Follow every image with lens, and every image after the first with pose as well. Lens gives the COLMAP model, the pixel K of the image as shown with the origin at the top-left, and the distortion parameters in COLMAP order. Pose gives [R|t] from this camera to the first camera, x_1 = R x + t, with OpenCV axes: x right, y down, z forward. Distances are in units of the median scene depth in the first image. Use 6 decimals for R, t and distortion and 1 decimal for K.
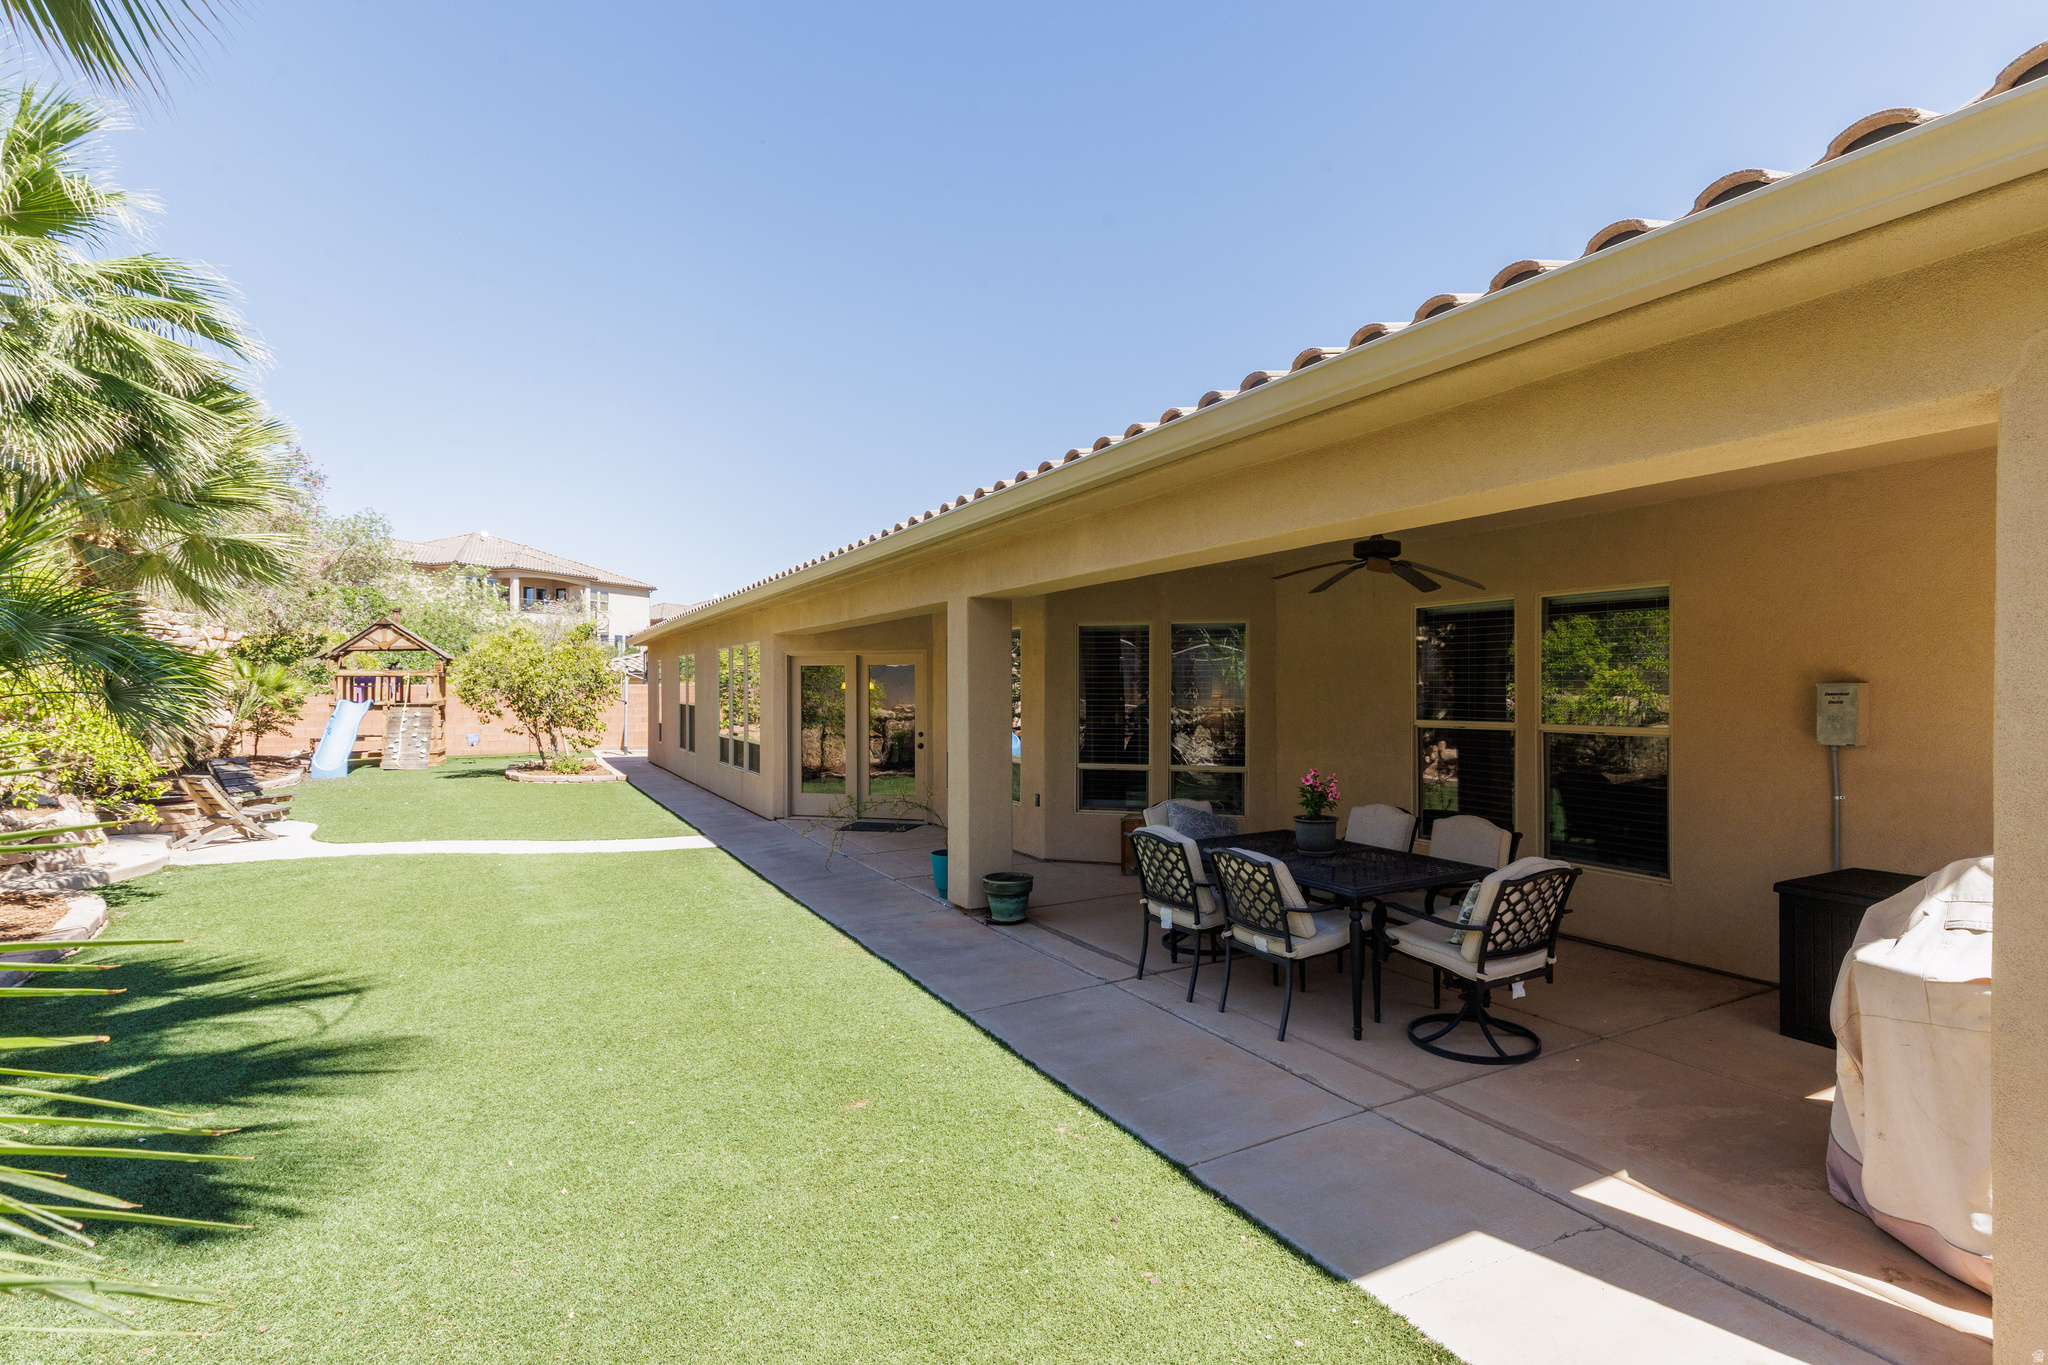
lens RADIAL K [[970.8, 0, 1025.6], [0, 970.8, 678.2], [0, 0, 1]] dist [0.001289, 0.000074]
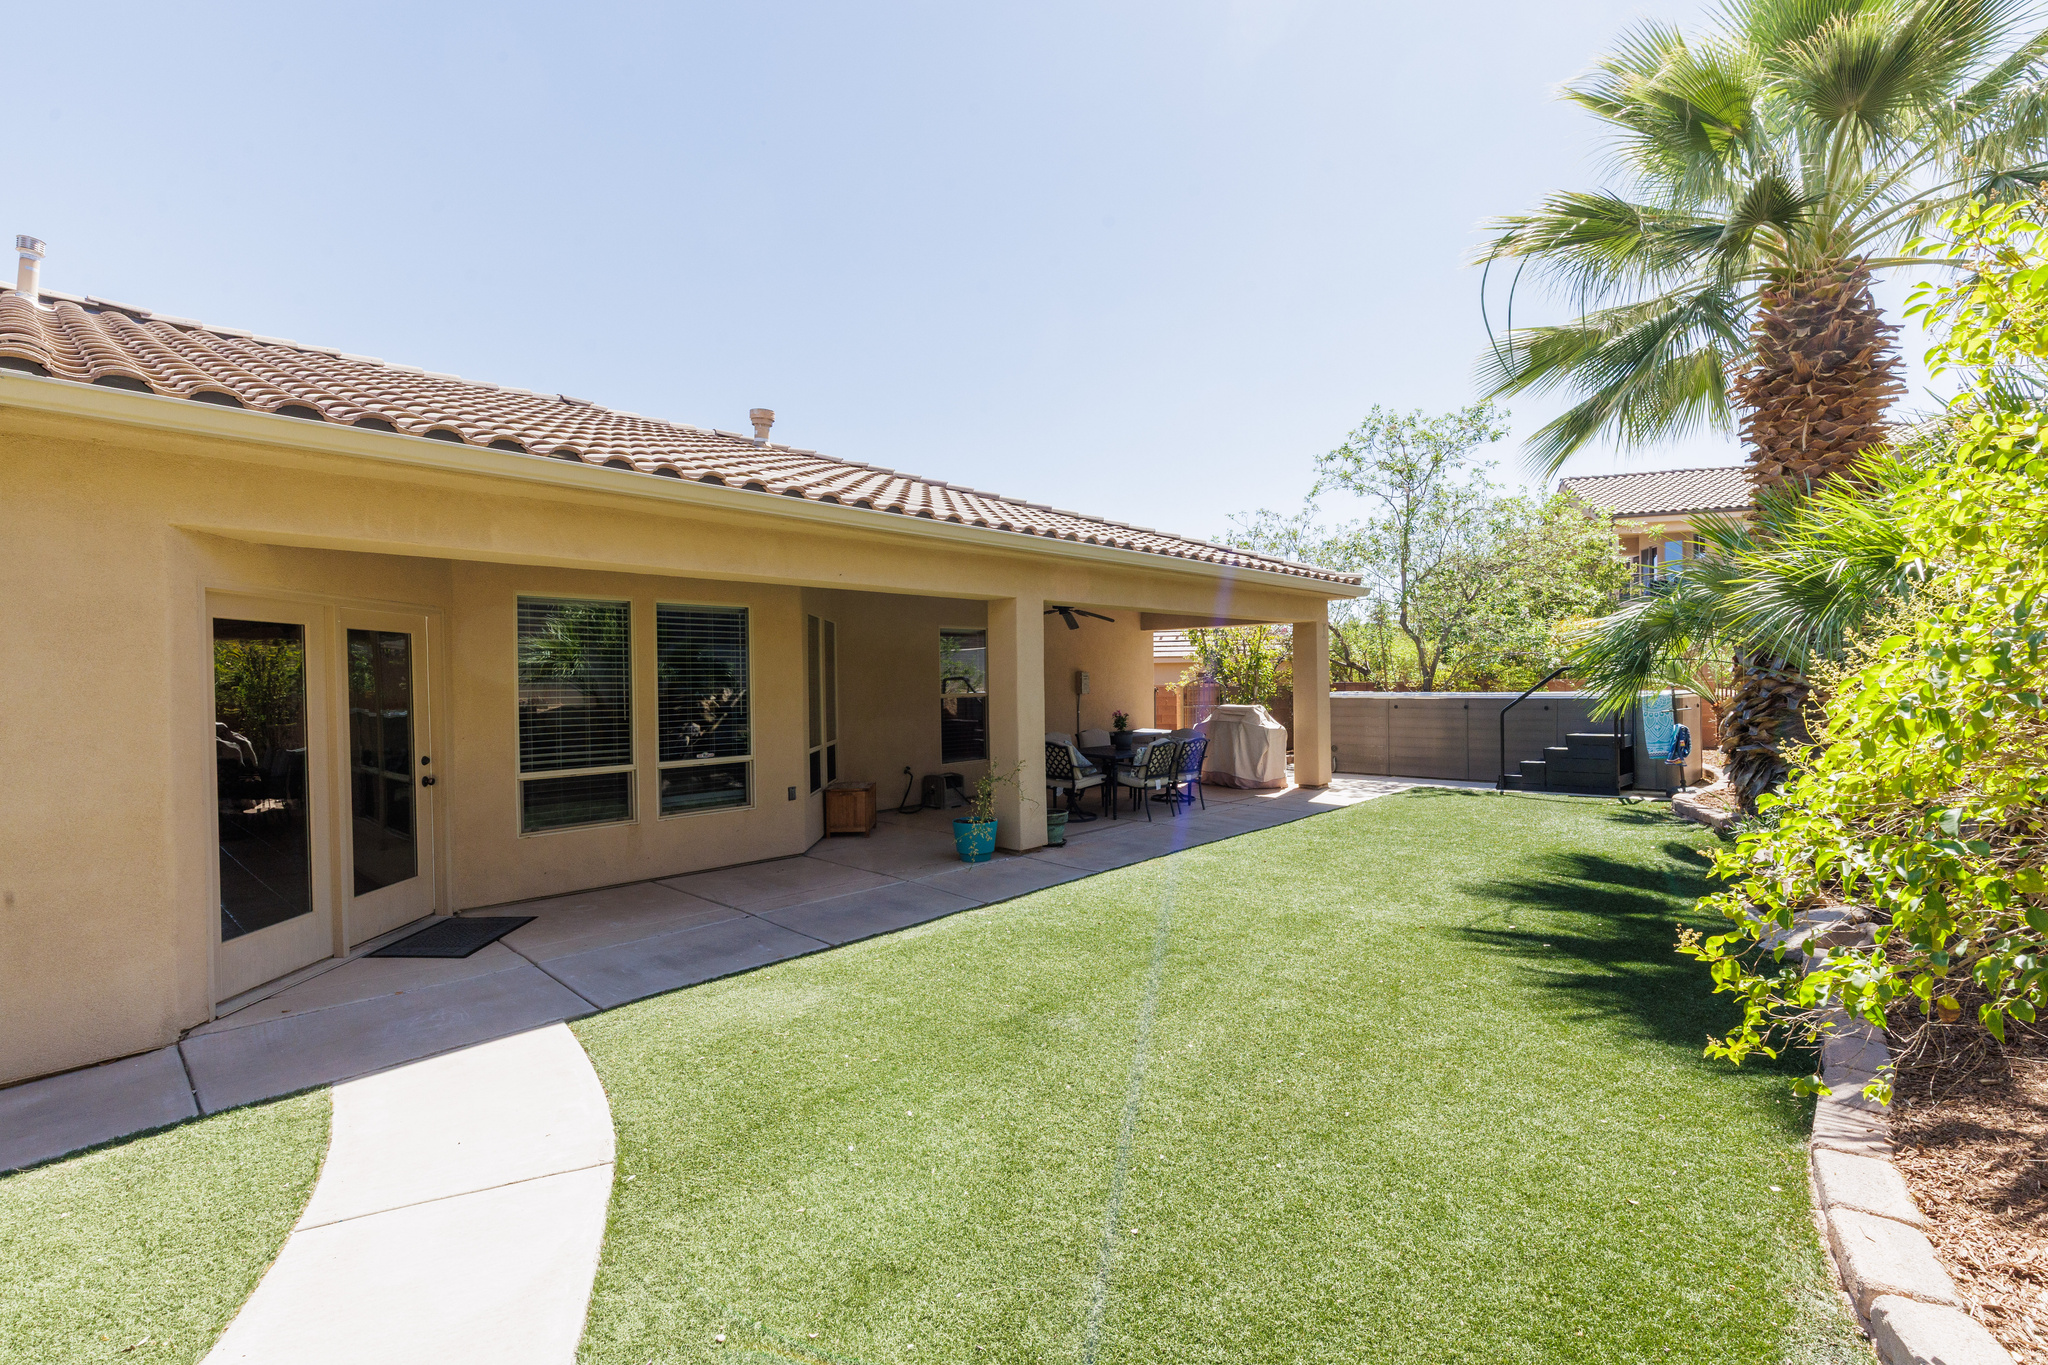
lens RADIAL K [[926.4, 0, 1020.2], [0, 926.4, 673.5], [0, 0, 1]] dist [0.013502, -0.001771]
pose [[-0.300575, 0.014706, 0.953645, -0.873061], [0.008661, 0.999882, -0.012690, 0.022084], [-0.953719, 0.004445, -0.300667, 1.014823]]
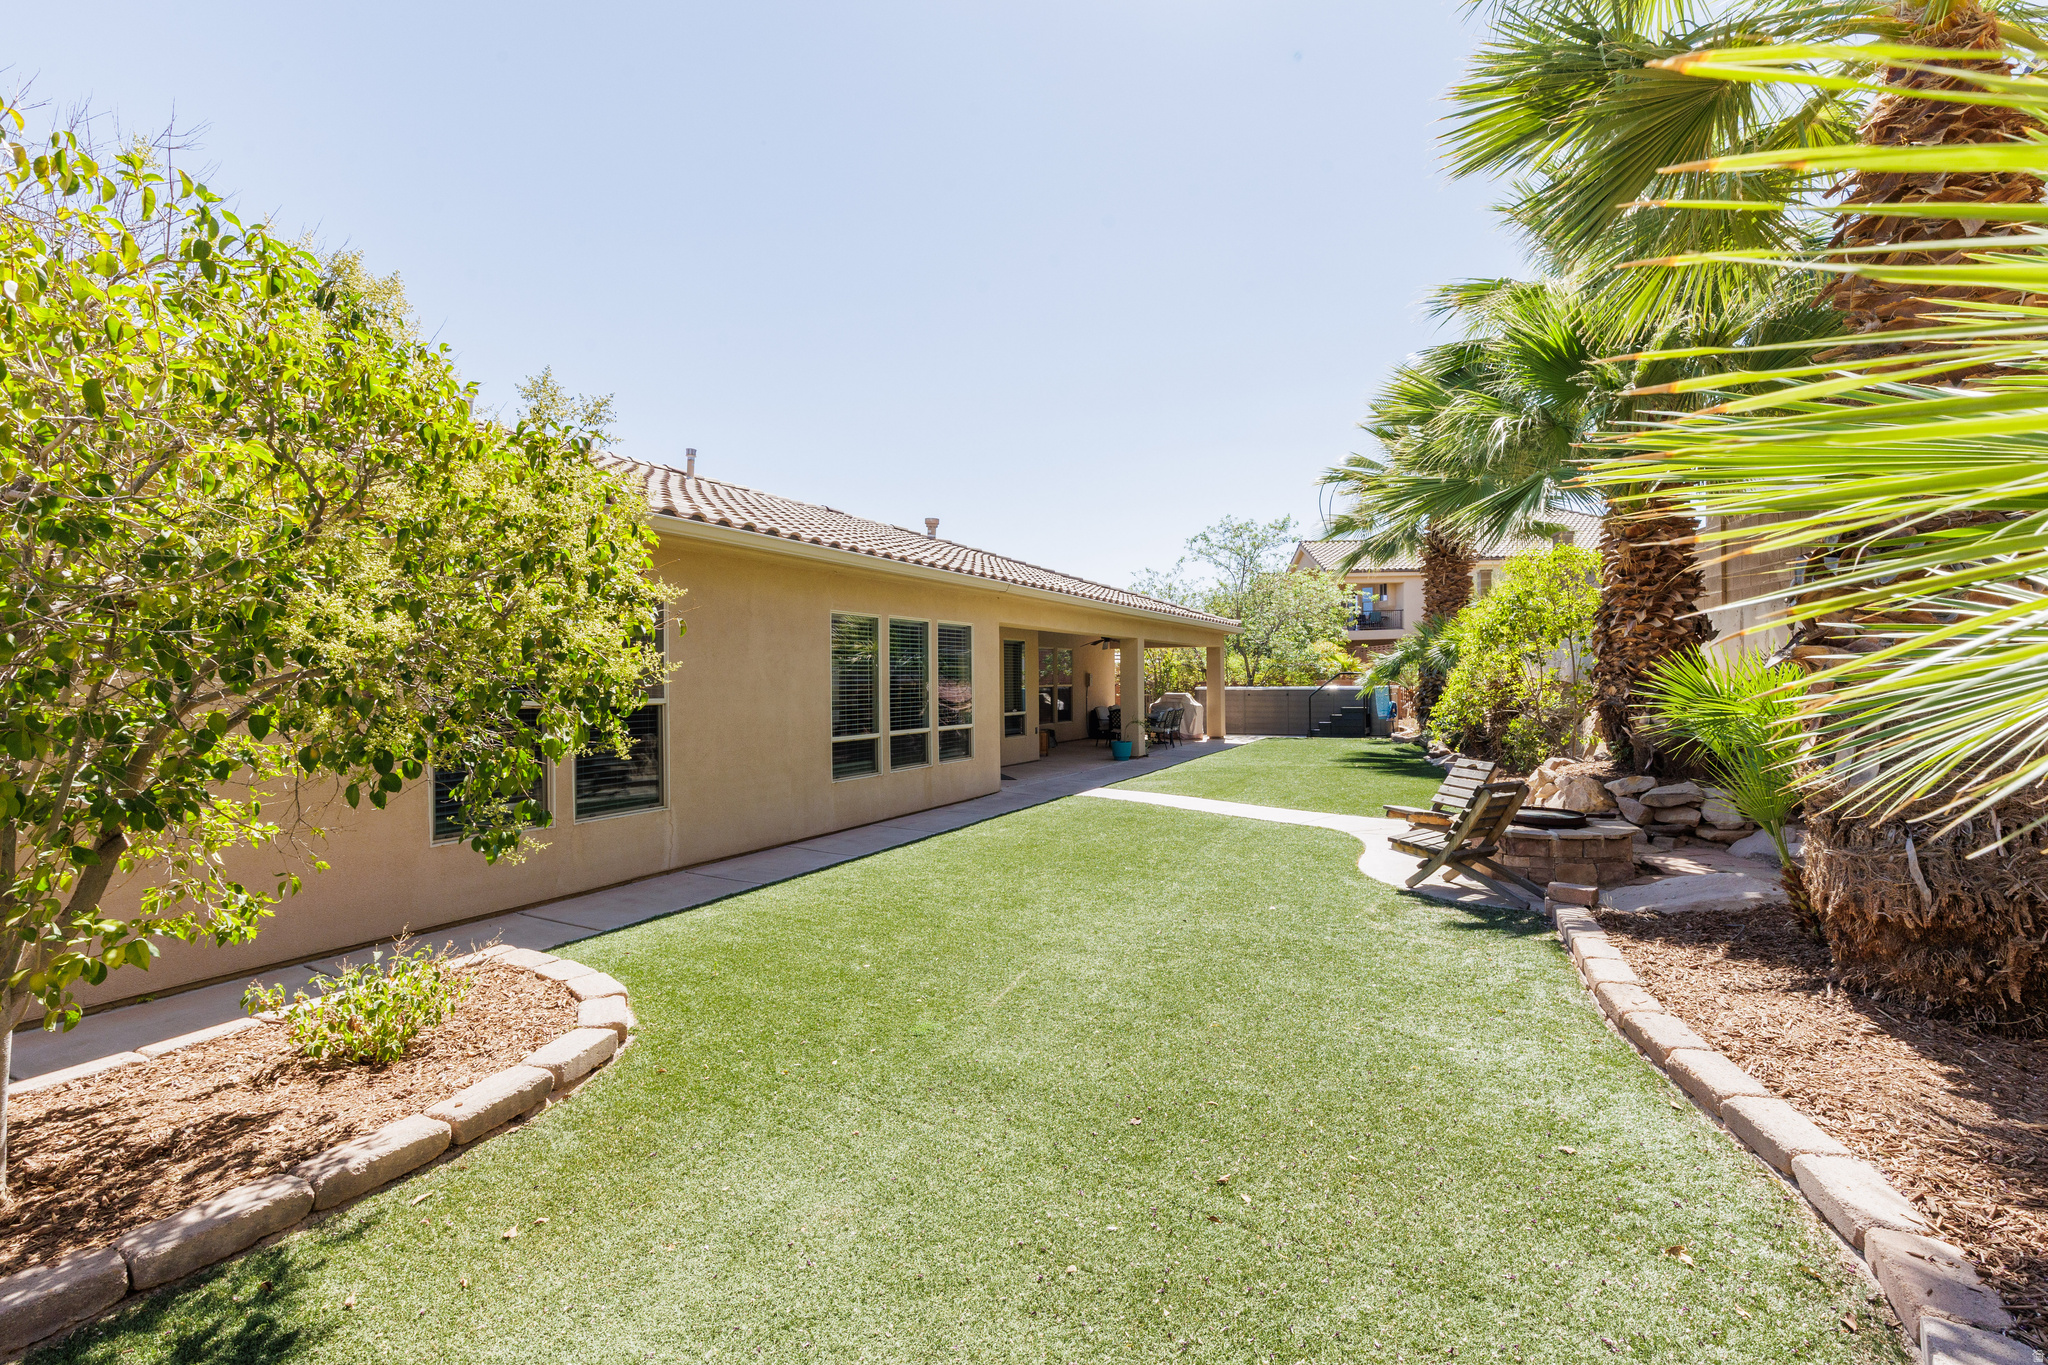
lens RADIAL K [[926.4, 0, 1035.4], [0, 926.4, 692.4], [0, 0, 1]] dist [0.013502, -0.001771]
pose [[-0.560675, 0.003081, 0.828030, -1.349906], [0.008570, 0.999961, 0.002082, 0.038482], [-0.827992, 0.008263, -0.560680, 1.781712]]
